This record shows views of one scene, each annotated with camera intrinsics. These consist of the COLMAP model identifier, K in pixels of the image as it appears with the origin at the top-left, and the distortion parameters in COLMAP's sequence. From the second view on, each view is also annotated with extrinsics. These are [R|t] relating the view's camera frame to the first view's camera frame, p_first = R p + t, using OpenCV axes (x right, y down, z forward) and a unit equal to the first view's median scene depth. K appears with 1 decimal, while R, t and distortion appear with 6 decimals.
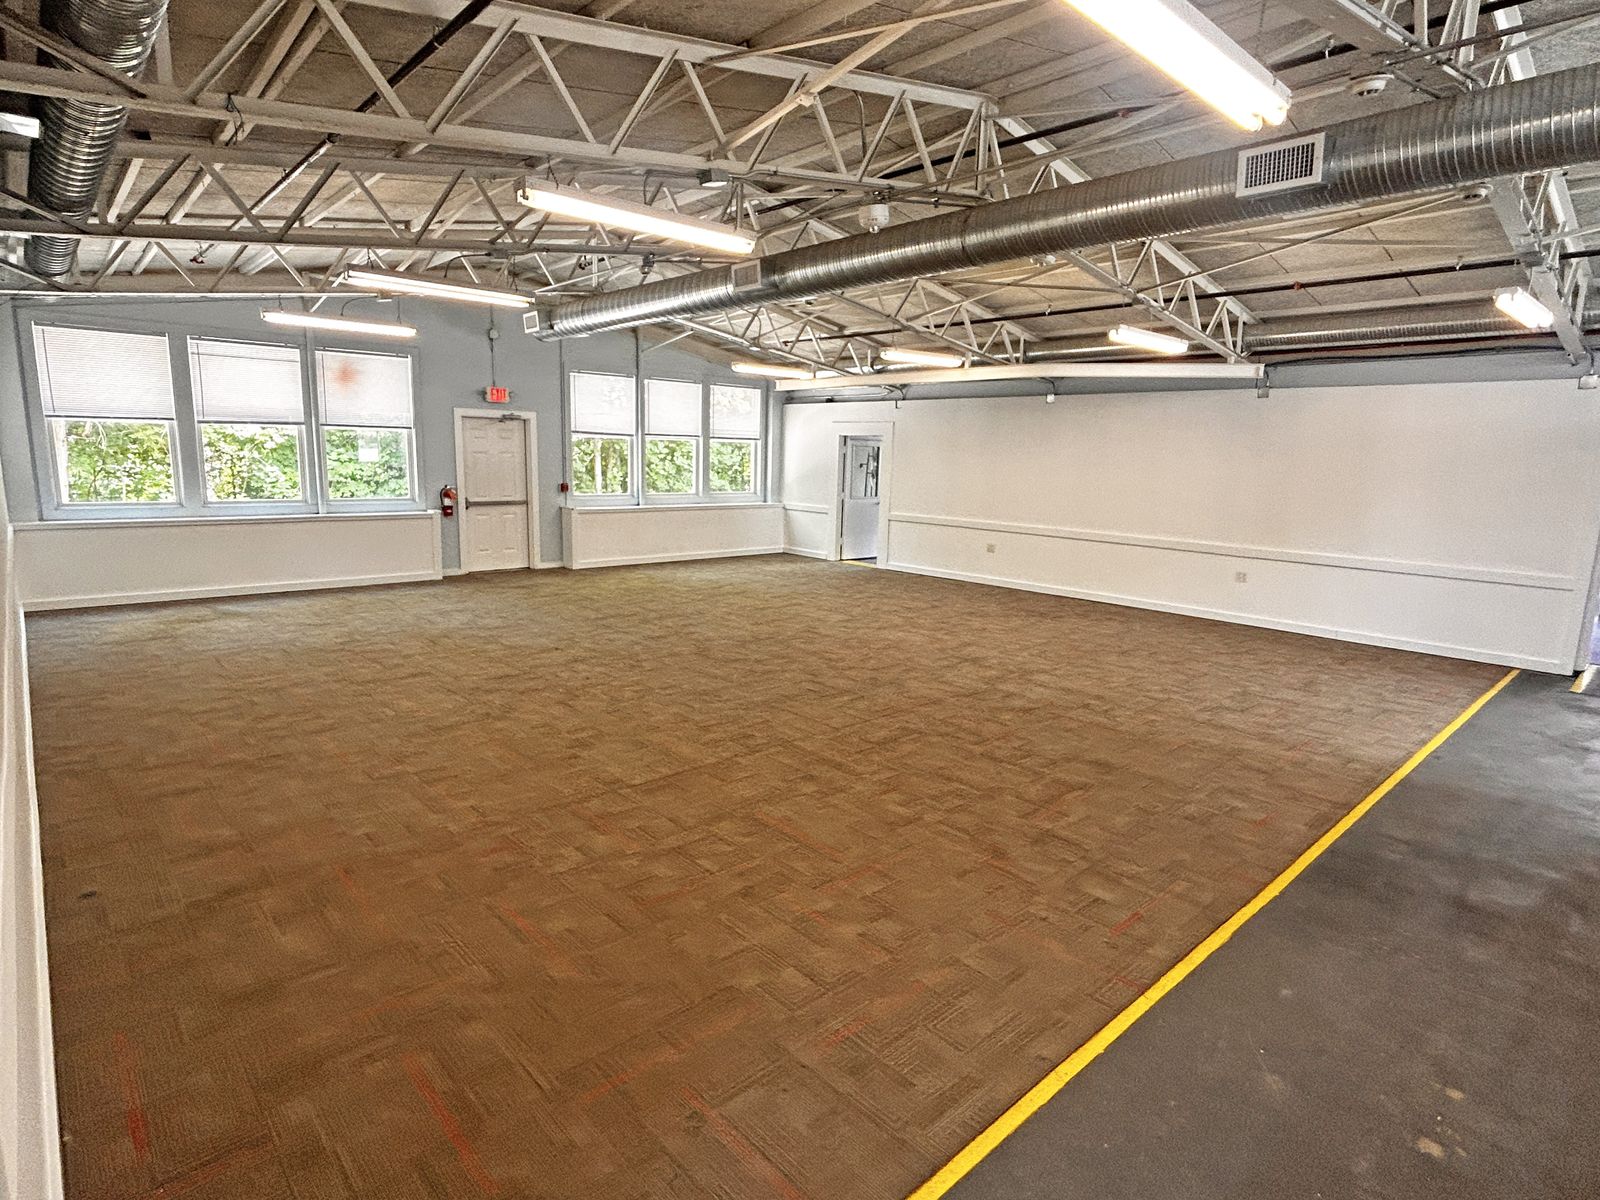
lens RADIAL K [[846.5, 0, 795.7], [0, 846.5, 606.2], [0, 0, 1]] dist [-0.003776, 0.003061]
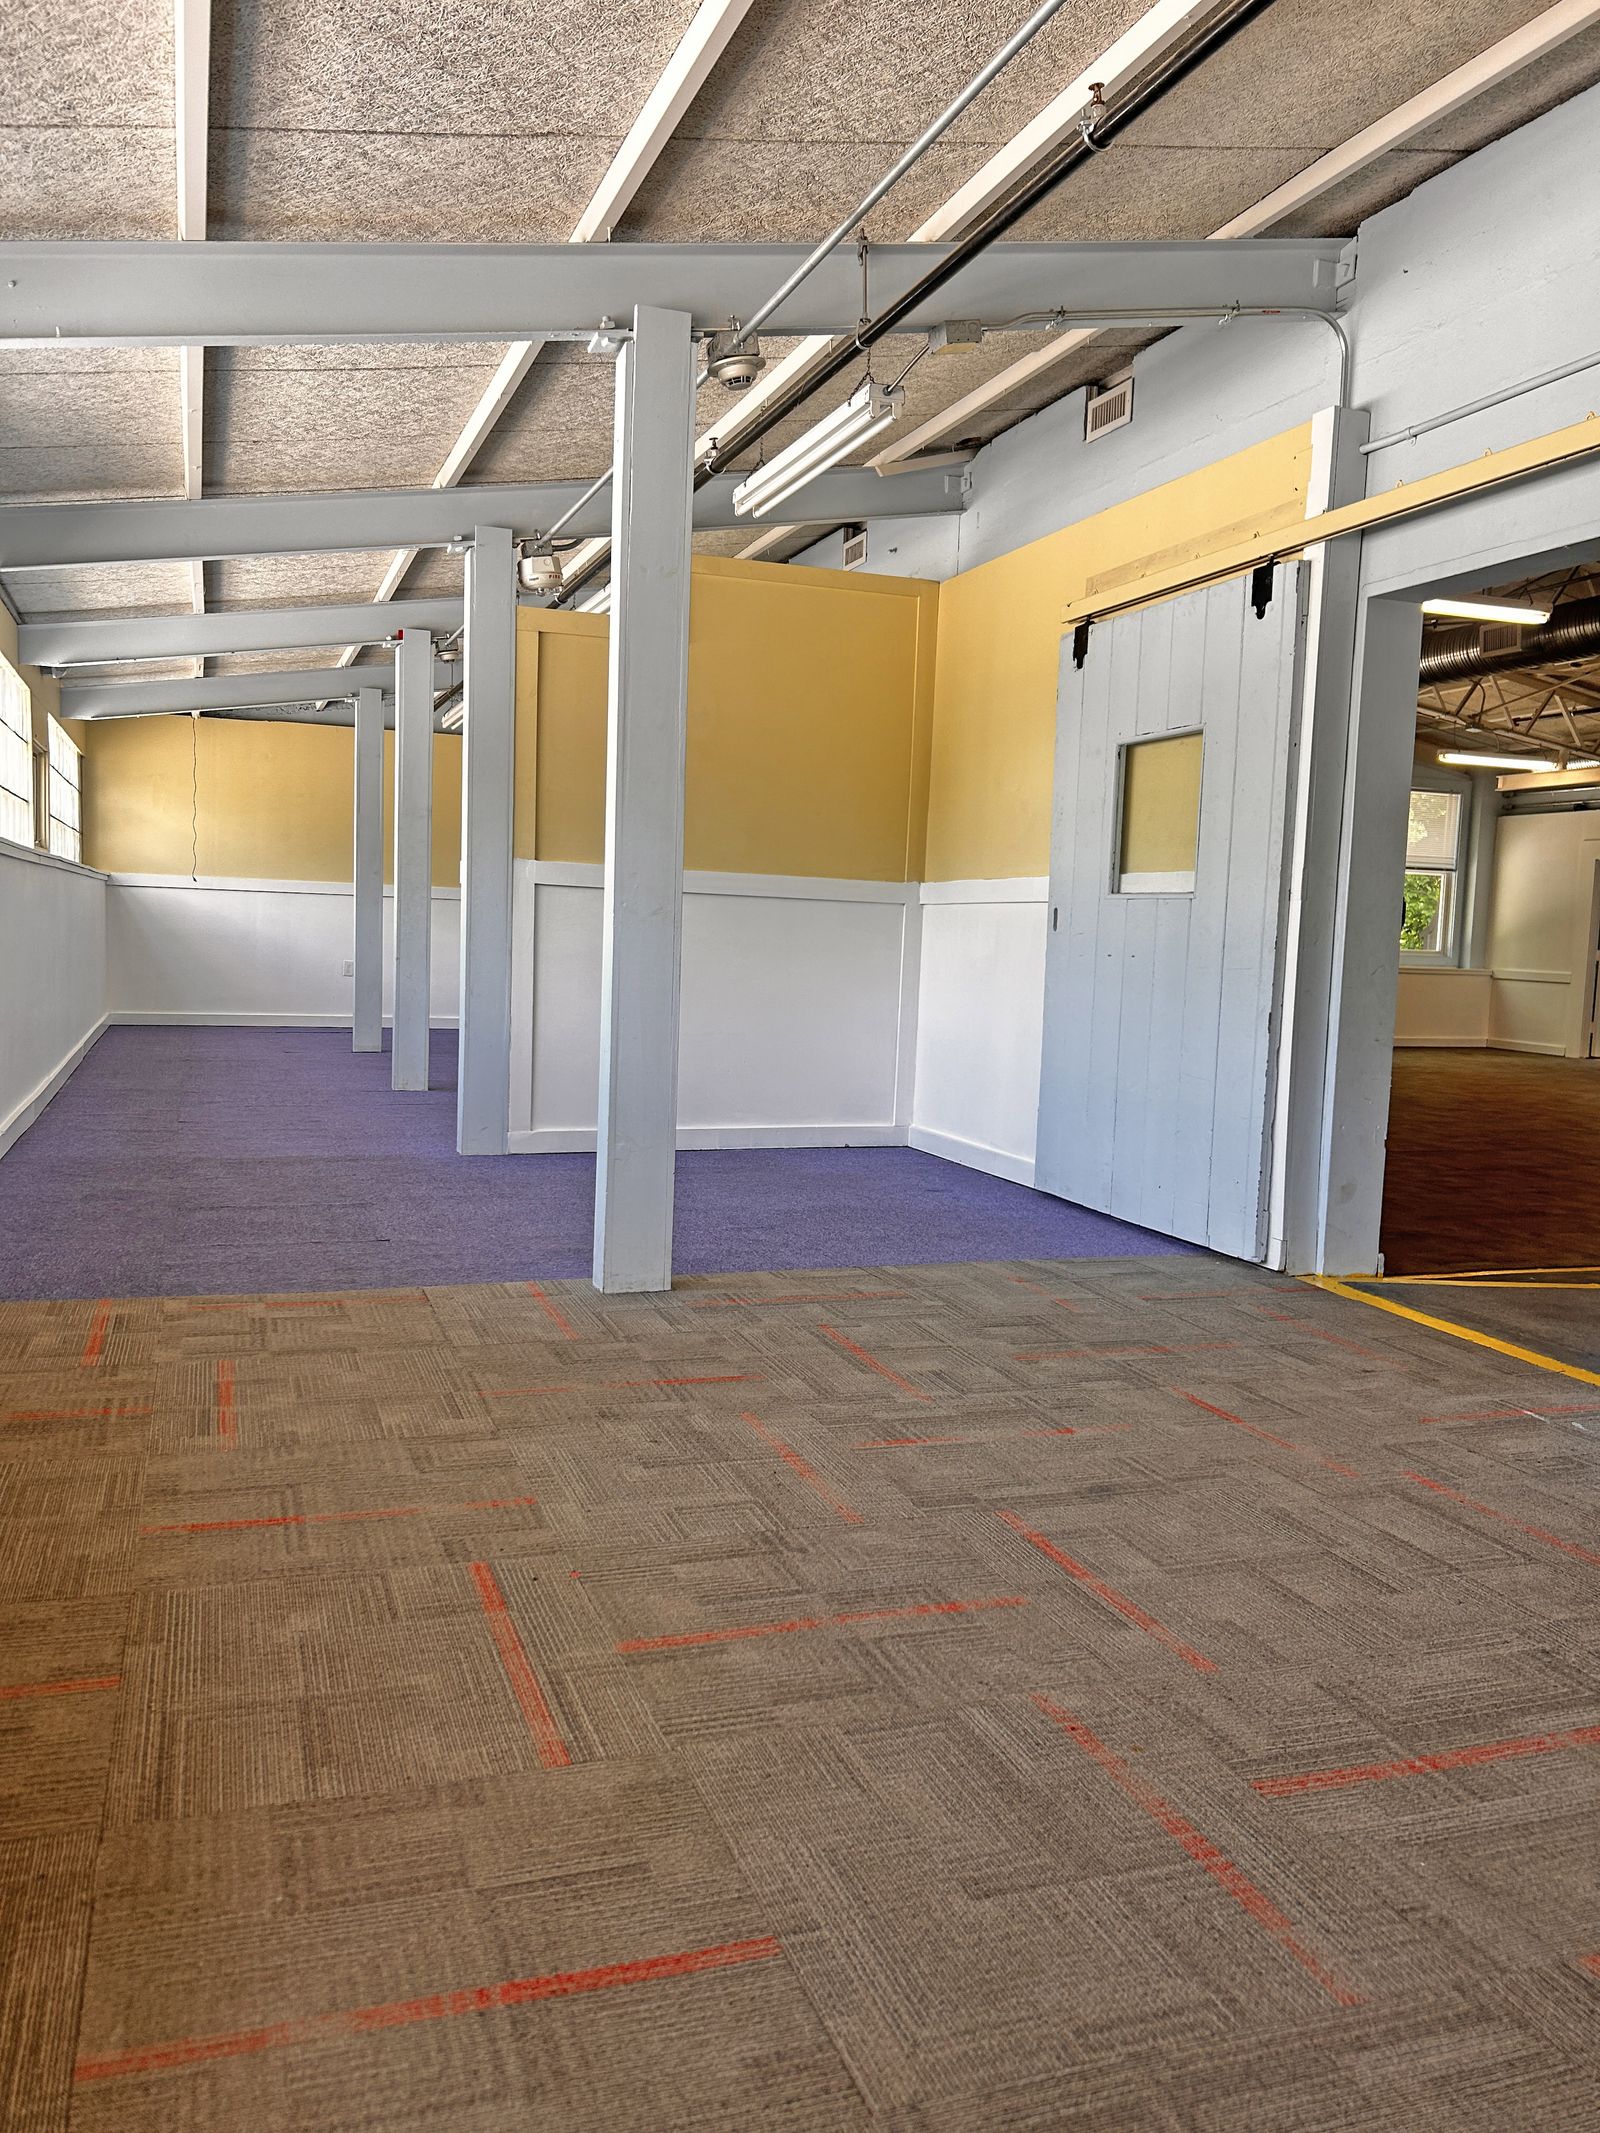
lens RADIAL K [[1602.2, 0, 796.5], [0, 1602.2, 1075.4], [0, 0, 1]] dist [0.005575, 0.001555]
pose [[0.927170, 0.039531, -0.372549, -0.130071], [-0.076087, 0.993562, -0.083934, 0.278468], [0.366832, 0.106167, 0.924209, -0.839643]]
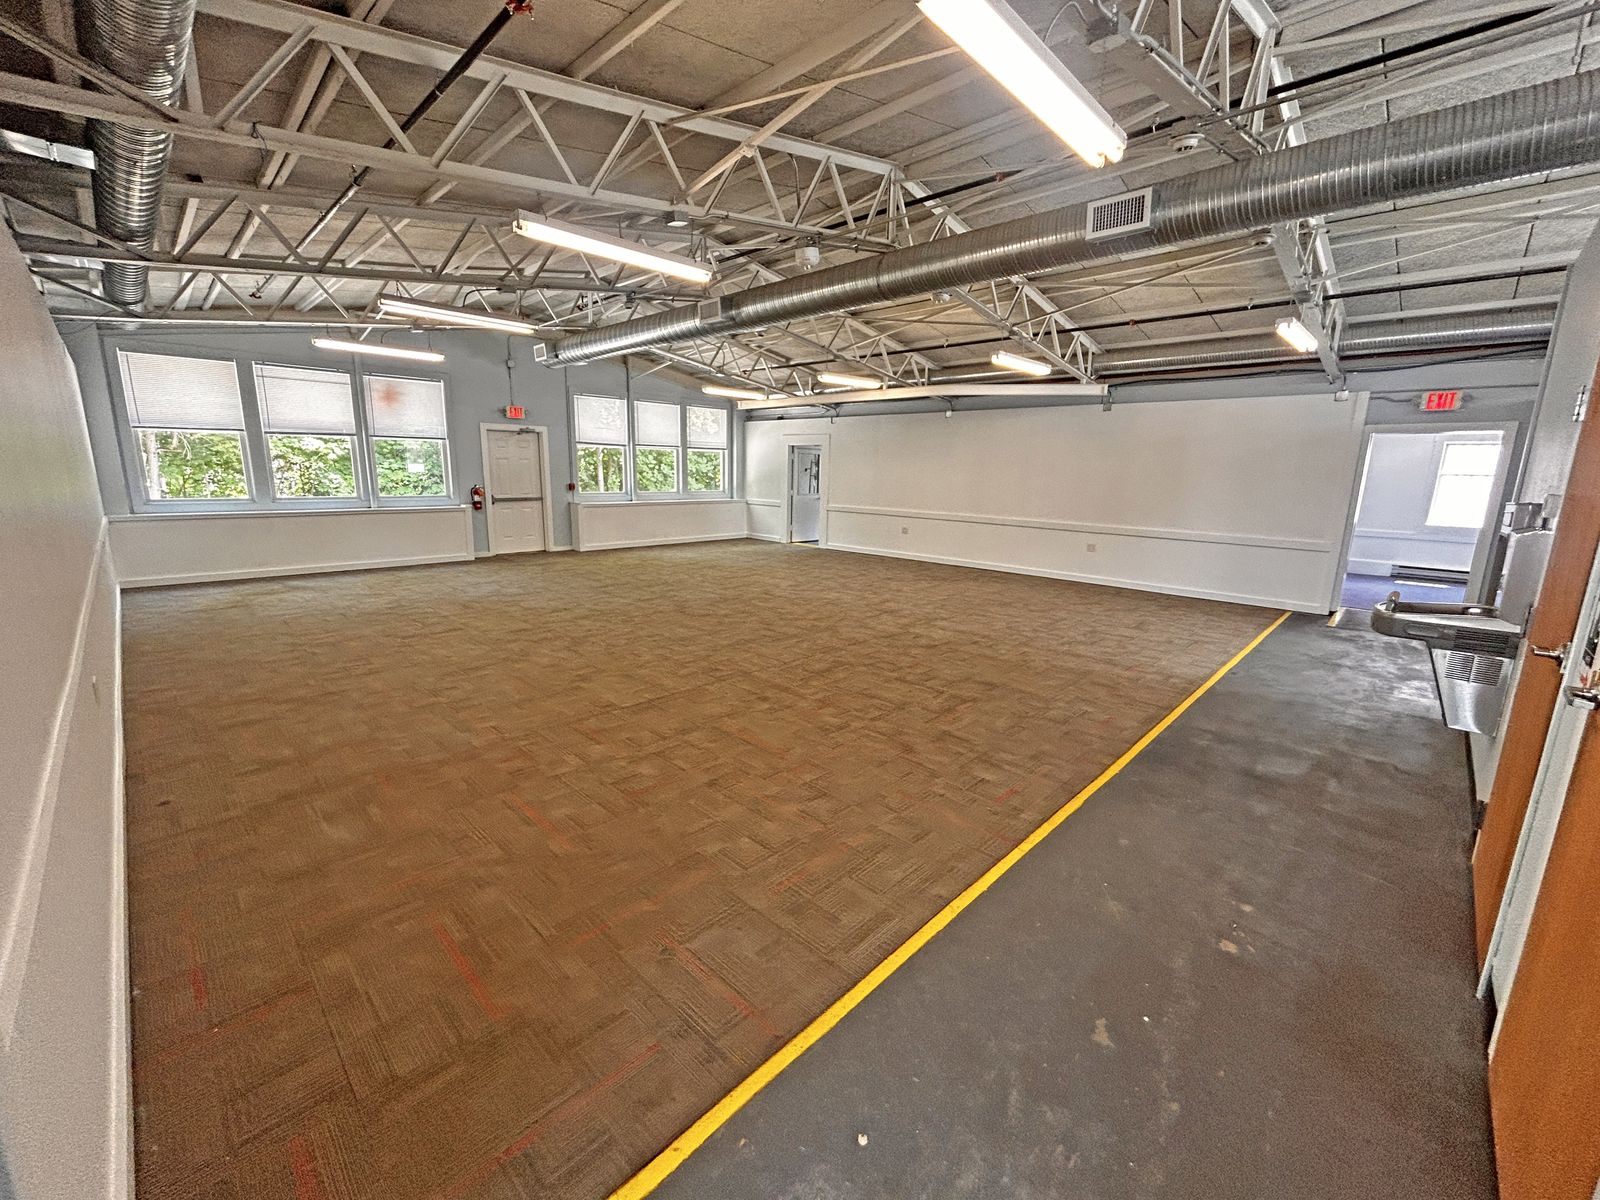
lens RADIAL K [[646.7, 0, 797.1], [0, 646.7, 604.1], [0, 0, 1]] dist [0.000091, -0.000334]
pose [[0.998233, -0.017662, 0.056730, 0.012825], [0.015960, 0.999413, 0.030308, 0.027288], [-0.057232, -0.029350, 0.997929, 0.020336]]
